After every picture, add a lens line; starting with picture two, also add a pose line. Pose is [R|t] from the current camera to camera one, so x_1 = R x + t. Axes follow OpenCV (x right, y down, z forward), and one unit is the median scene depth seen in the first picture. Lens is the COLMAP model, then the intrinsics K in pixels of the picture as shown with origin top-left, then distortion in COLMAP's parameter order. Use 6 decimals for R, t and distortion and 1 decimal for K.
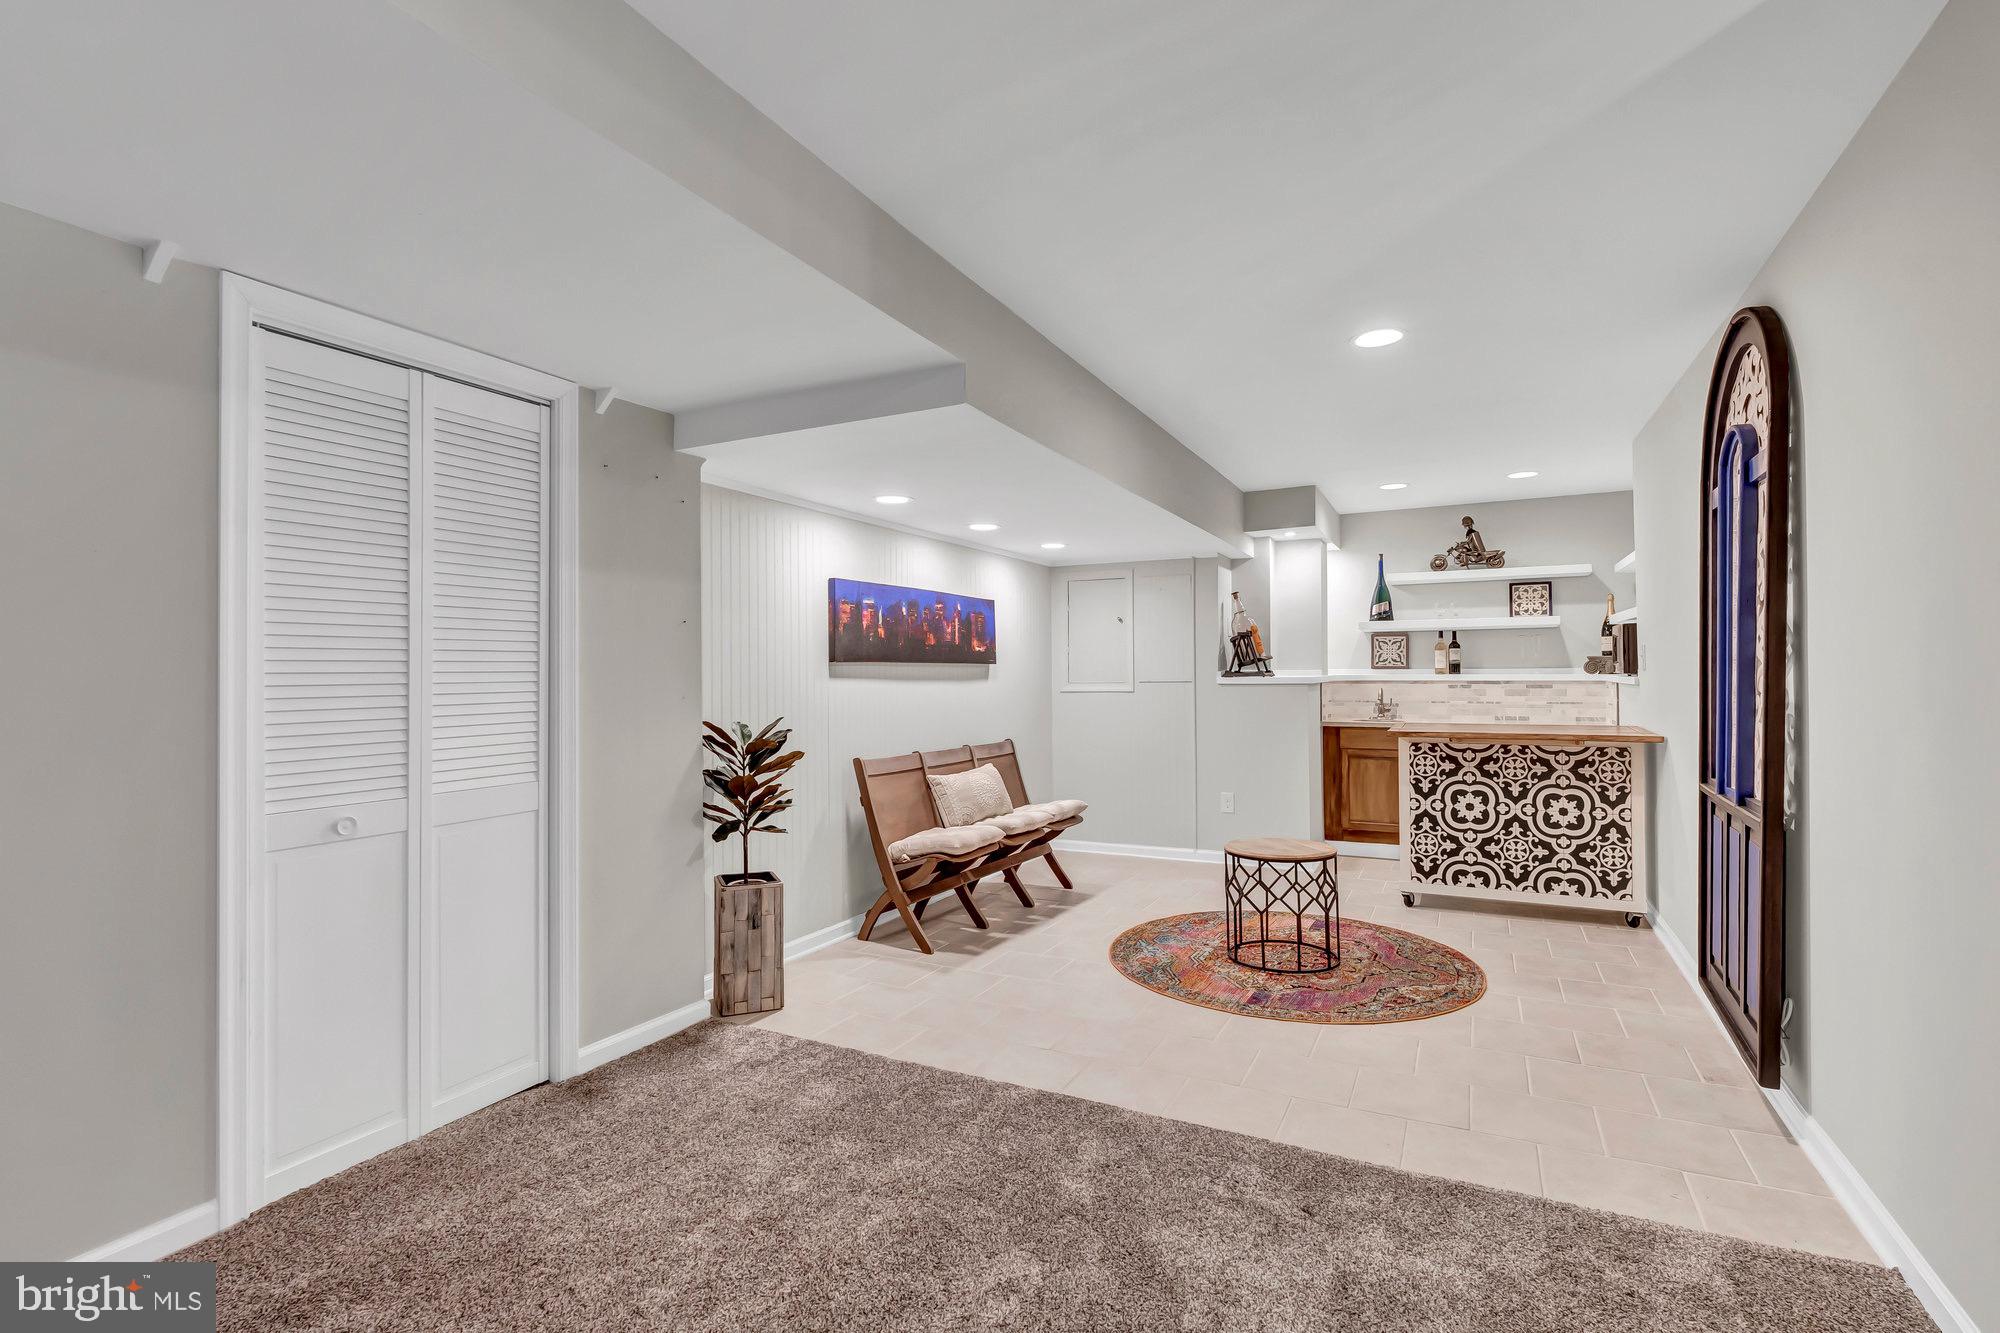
lens RADIAL K [[921.4, 0, 1007.7], [0, 921.4, 664.0], [0, 0, 1]] dist [0.000357, 0.000163]
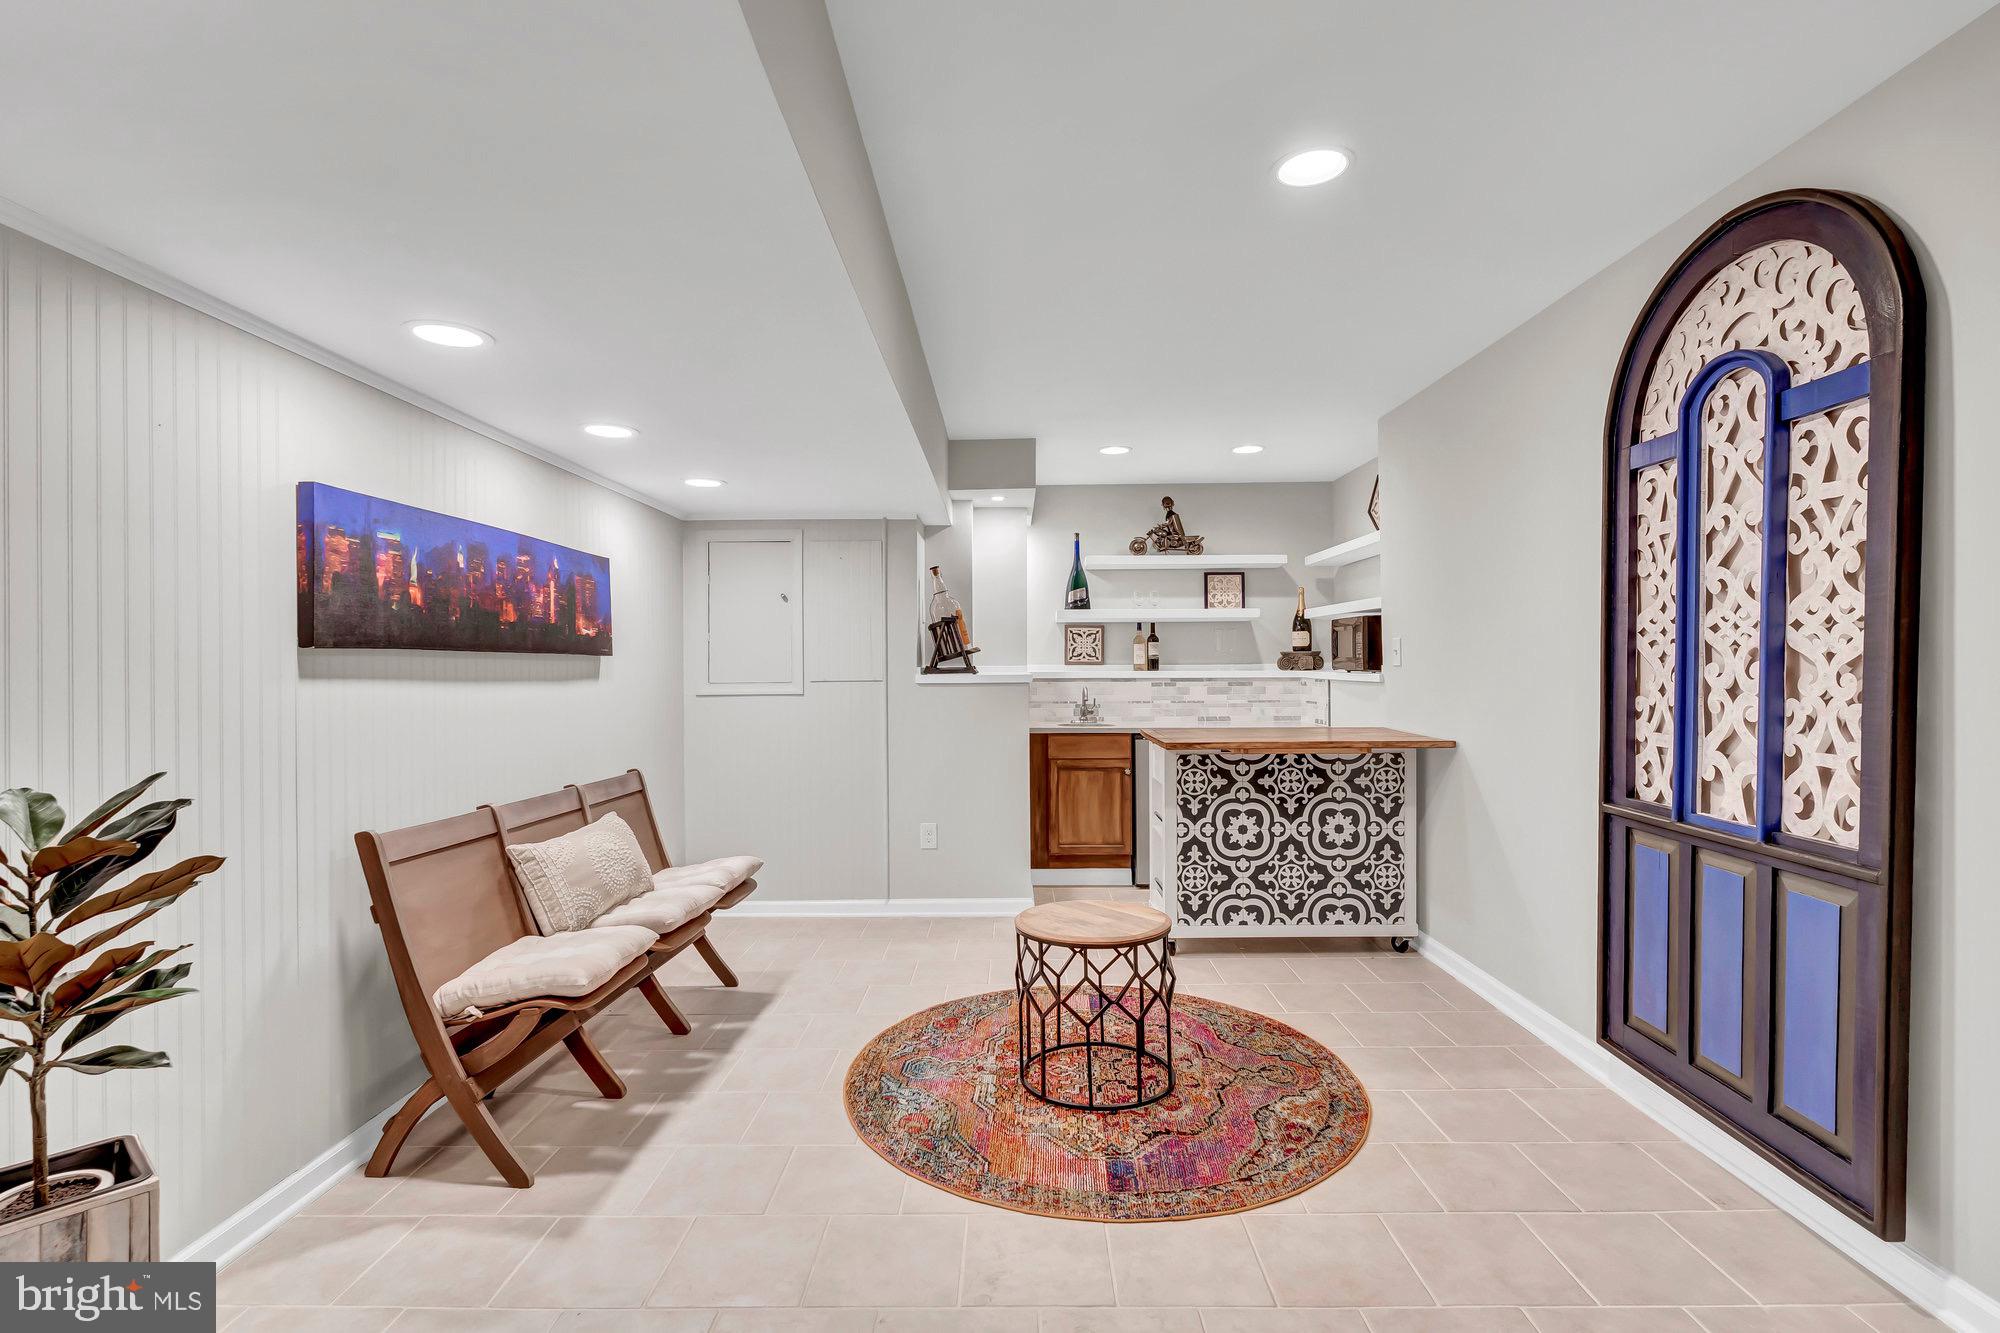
lens RADIAL K [[930.3, 0, 1003.6], [0, 930.3, 665.5], [0, 0, 1]] dist [-0.001138, -0.000135]
pose [[0.898054, 0.001969, 0.439881, -0.064534], [-0.004290, 0.999982, 0.004283, 0.003598], [-0.439864, -0.005733, 0.898046, 0.339027]]
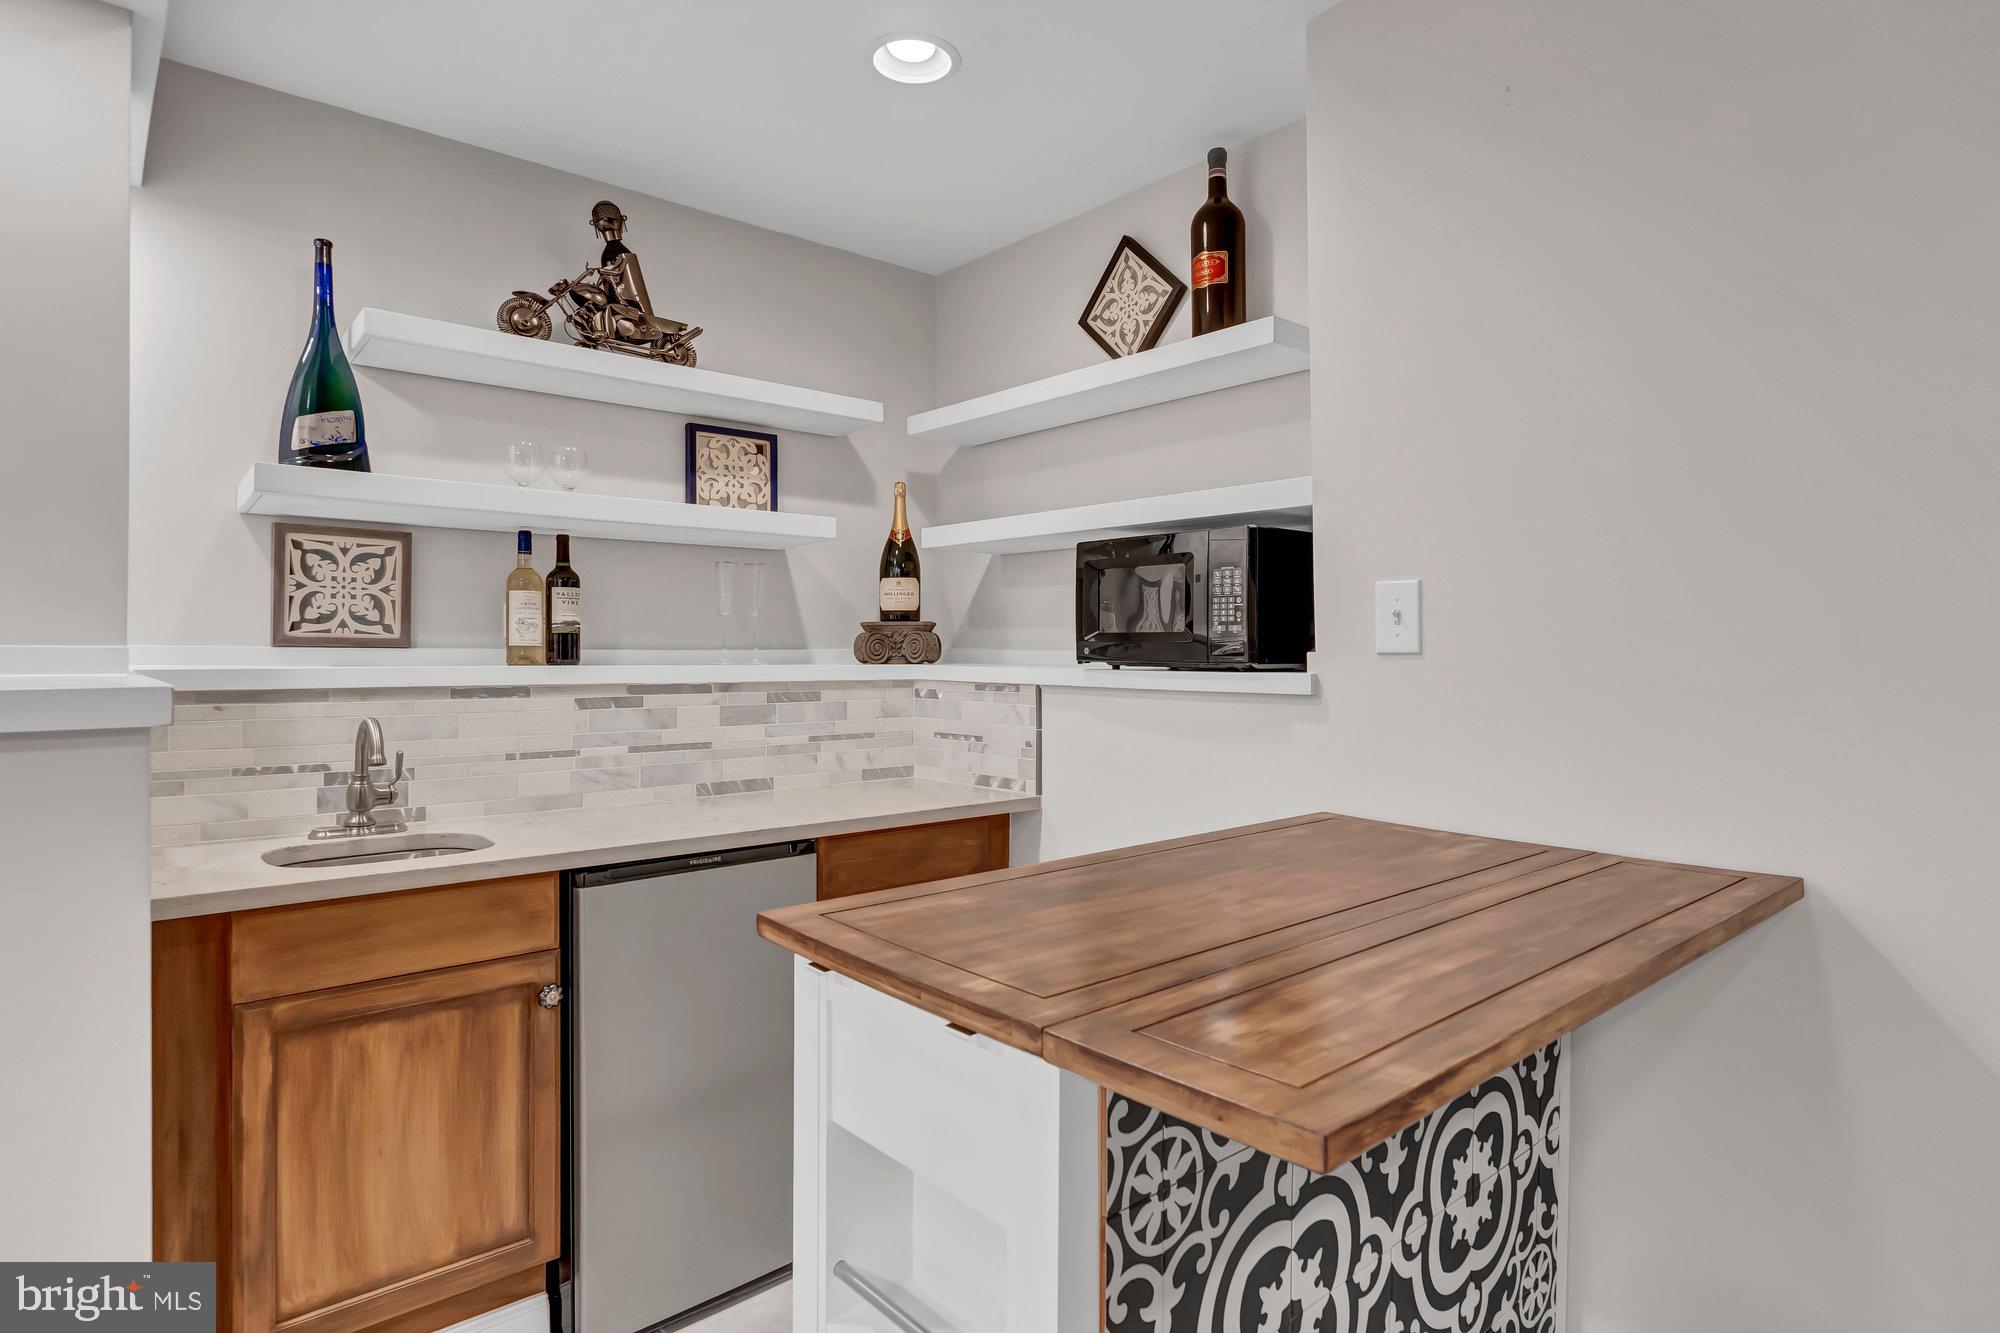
lens RADIAL K [[1072.8, 0, 1003.1], [0, 1072.8, 652.6], [0, 0, 1]] dist [-0.000243, -0.000053]
pose [[0.379881, 0.007948, 0.925001, 0.257125], [-0.010655, 0.999934, -0.004216, 0.009093], [-0.924974, -0.008254, 0.379941, 0.970342]]
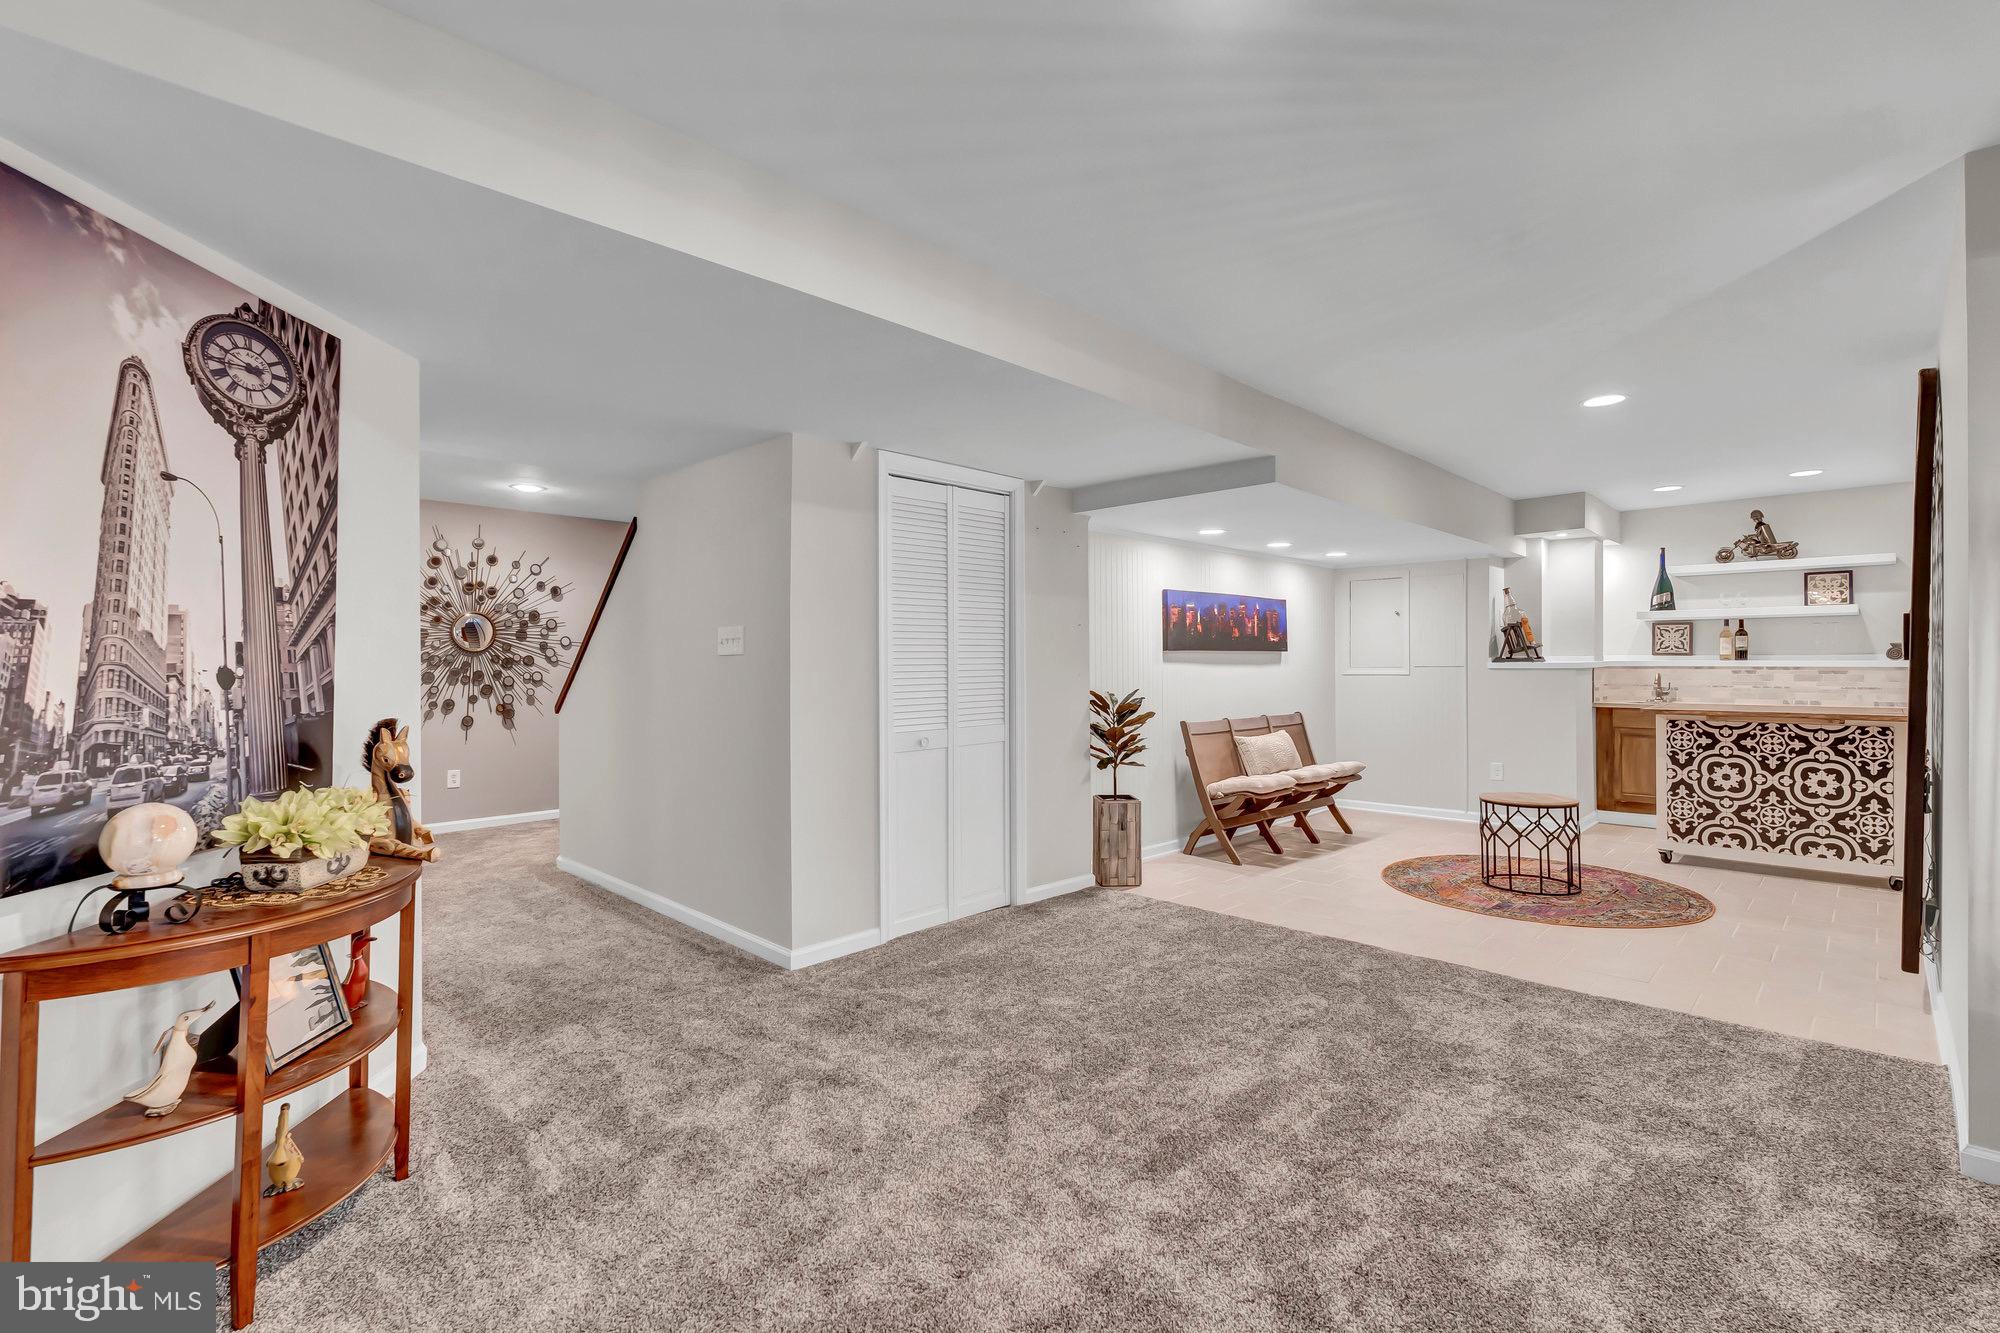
lens RADIAL K [[896.6, 0, 1008.7], [0, 896.6, 662.6], [0, 0, 1]] dist [0.000083, 0.000281]
pose [[0.954874, 0.002484, -0.297000, -0.014880], [0.001795, 0.999899, 0.014133, -0.003216], [0.297005, -0.014028, 0.954773, -0.315442]]
